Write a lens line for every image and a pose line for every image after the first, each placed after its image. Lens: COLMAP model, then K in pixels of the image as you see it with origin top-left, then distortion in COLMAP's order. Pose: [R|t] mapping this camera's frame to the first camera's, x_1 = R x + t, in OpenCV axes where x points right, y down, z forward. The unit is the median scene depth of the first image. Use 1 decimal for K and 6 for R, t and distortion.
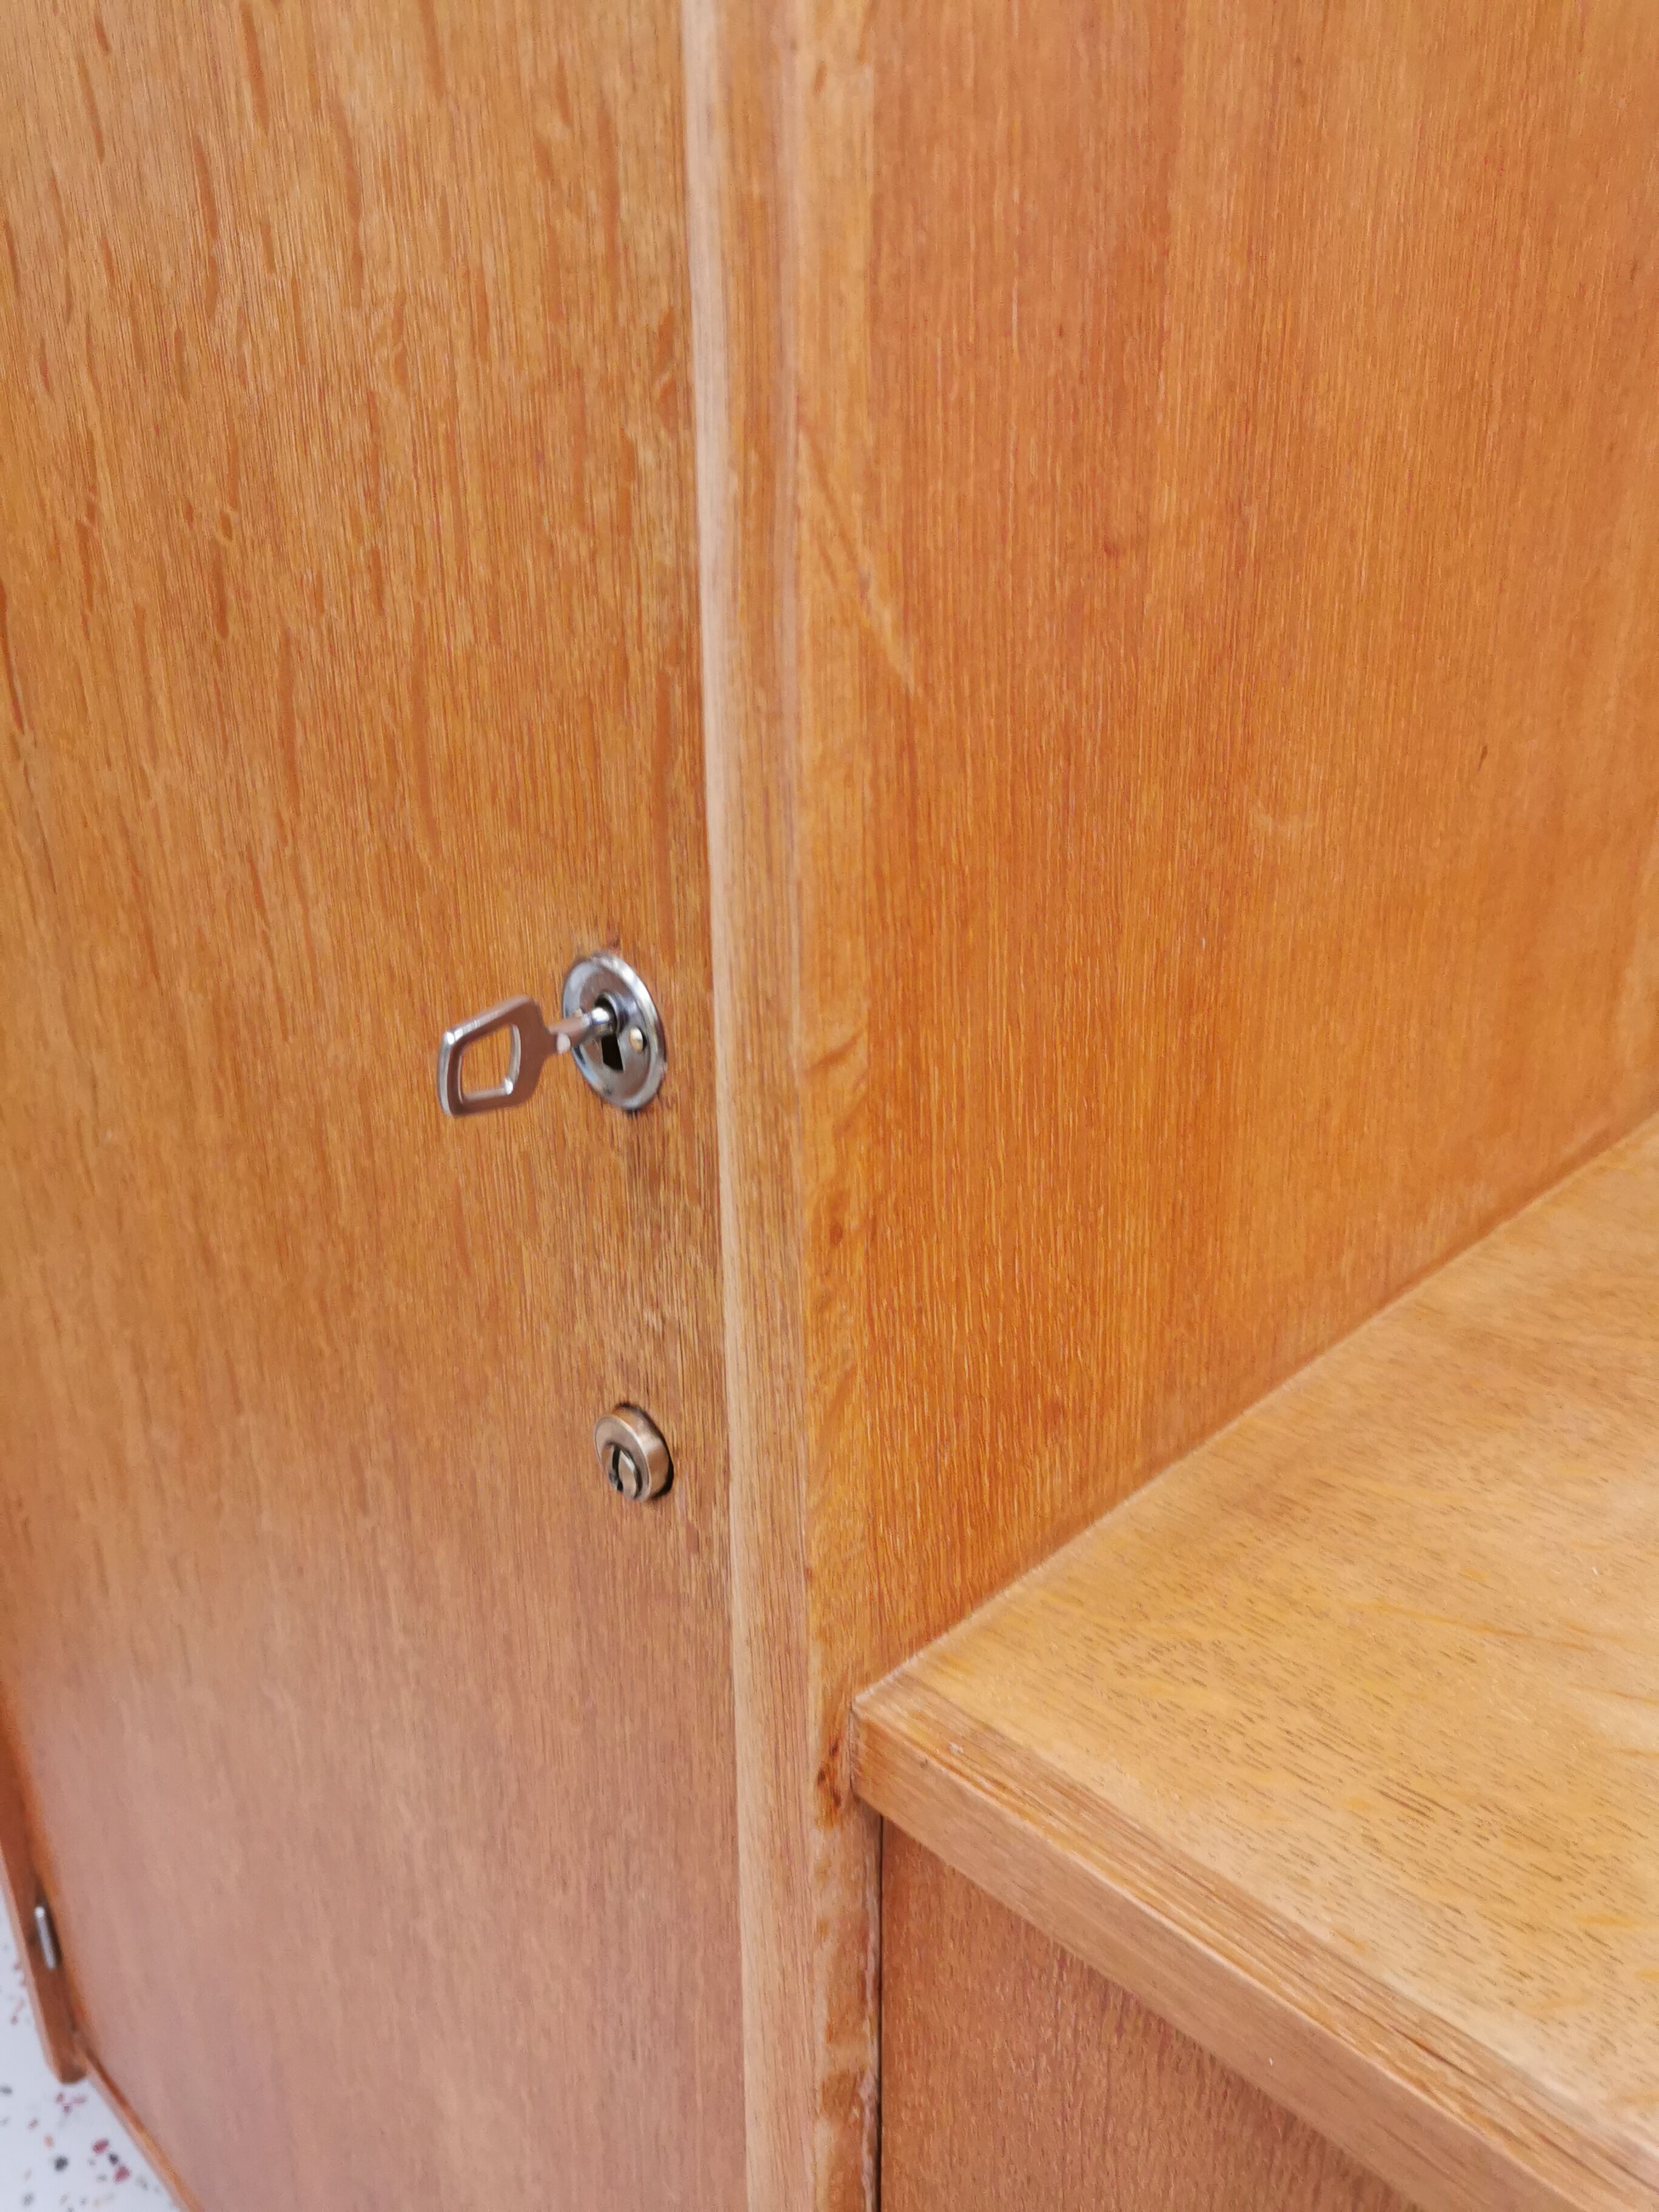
lens RADIAL K [[1728.6, 0, 808.5], [0, 1728.6, 1105.4], [0, 0, 1]] dist [0.045648, -0.045651]
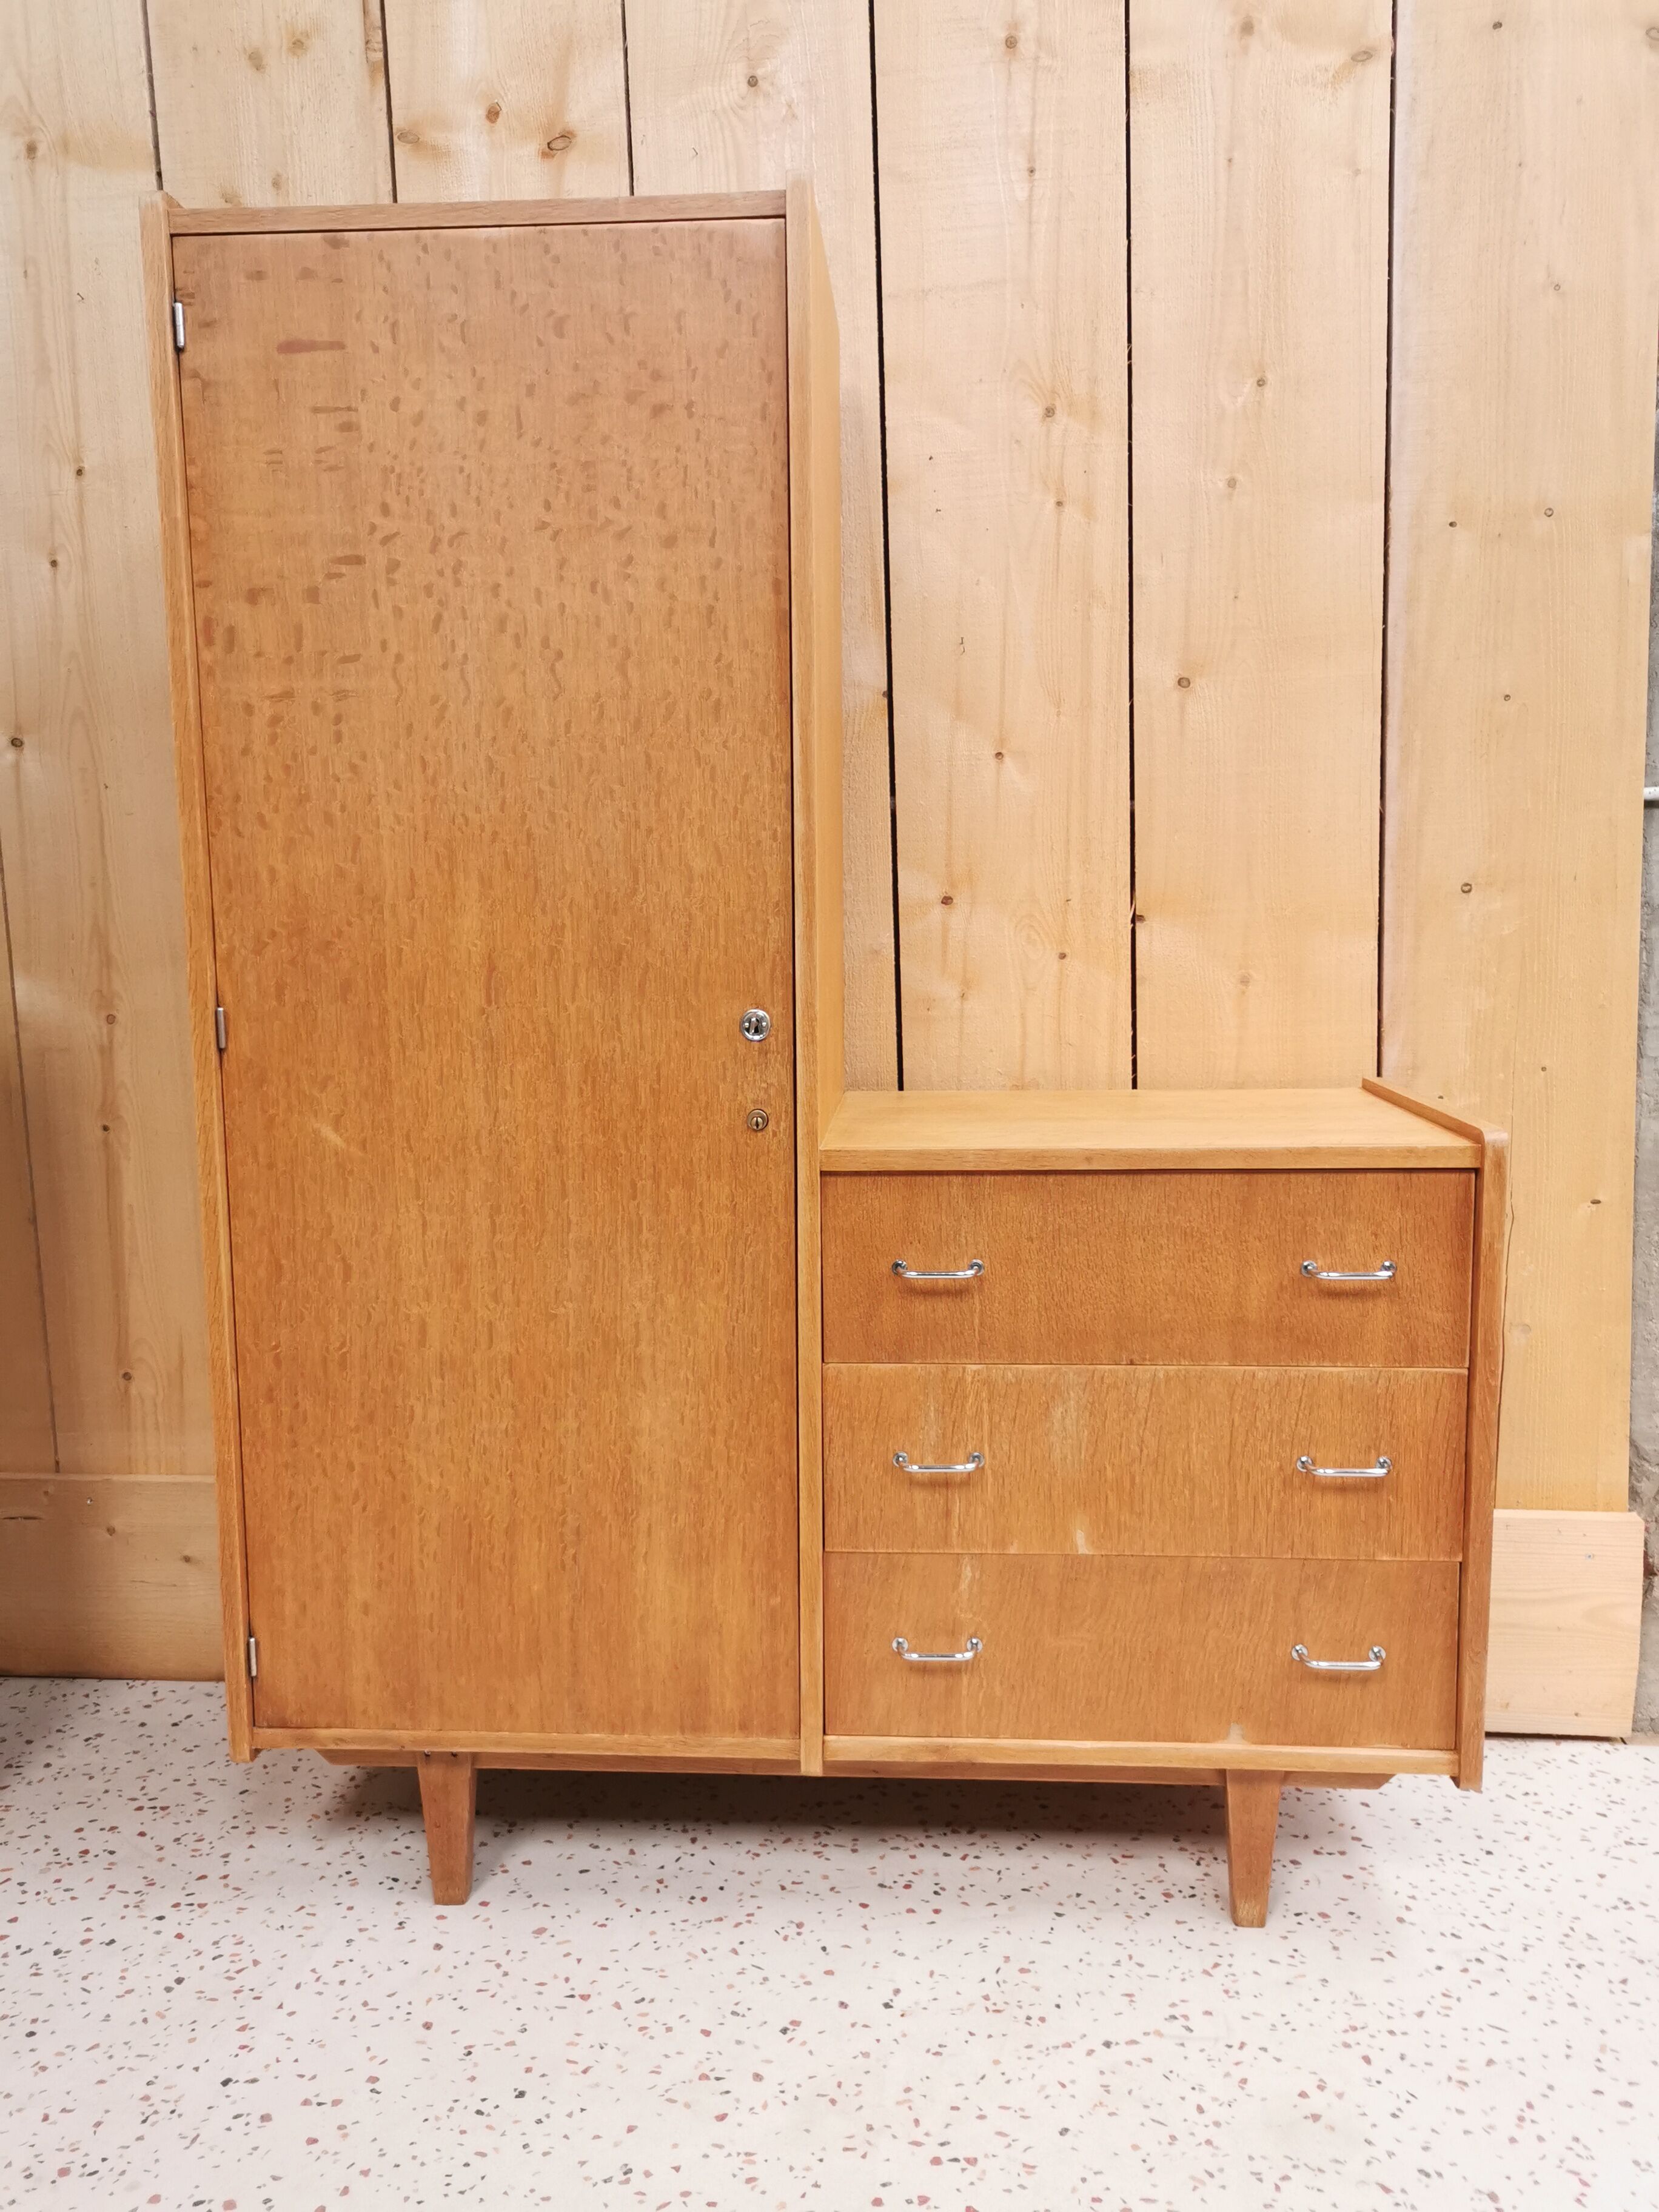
lens RADIAL K [[1705.5, 0, 826.3], [0, 1705.5, 1108.4], [0, 0, 1]] dist [0.051801, -0.043031]
pose [[0.751200, -0.084851, 0.654598, -3.163135], [0.262931, 0.948095, -0.178839, 1.107819], [-0.605446, 0.306458, 0.734519, -2.677187]]
